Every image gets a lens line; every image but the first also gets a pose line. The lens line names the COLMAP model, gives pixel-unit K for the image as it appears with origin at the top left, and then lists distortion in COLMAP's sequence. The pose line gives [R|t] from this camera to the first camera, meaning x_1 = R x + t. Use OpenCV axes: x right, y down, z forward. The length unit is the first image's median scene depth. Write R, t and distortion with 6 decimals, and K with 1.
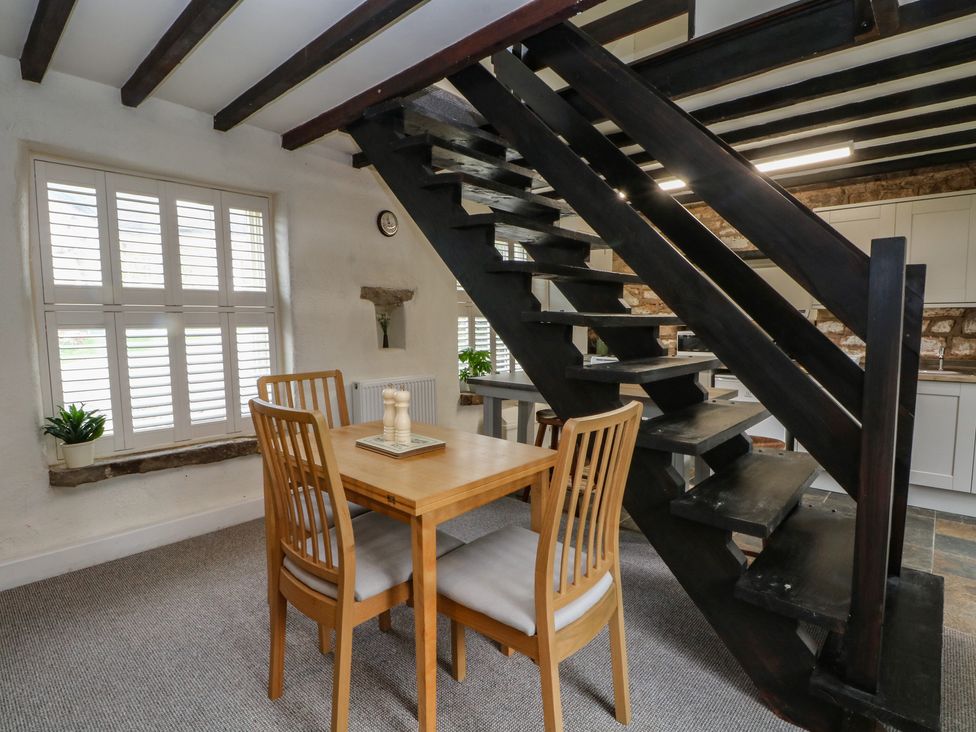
lens RADIAL K [[522.6, 0, 488.0], [0, 522.6, 366.0], [0, 0, 1]] dist [0.000134, -0.012282]
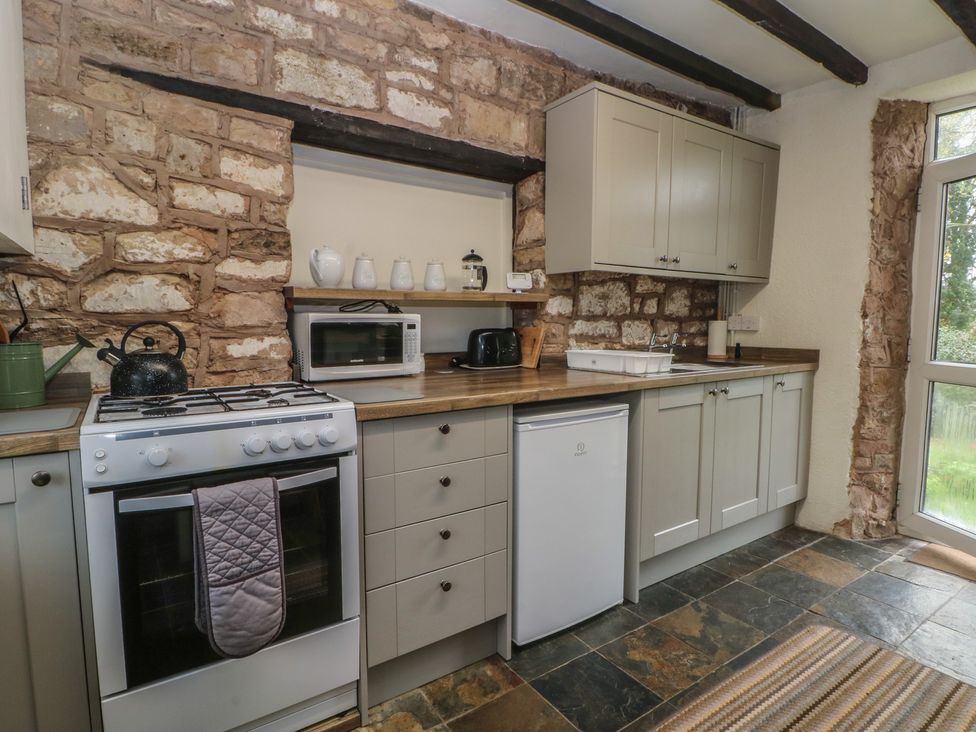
lens RADIAL K [[522.6, 0, 488.0], [0, 522.6, 366.0], [0, 0, 1]] dist [0.000134, -0.012282]
pose [[0.223842, -0.079801, 0.971353, 0.053229], [0.082997, 0.994583, 0.062584, -0.059406], [-0.971085, 0.066610, 0.229252, 1.122310]]
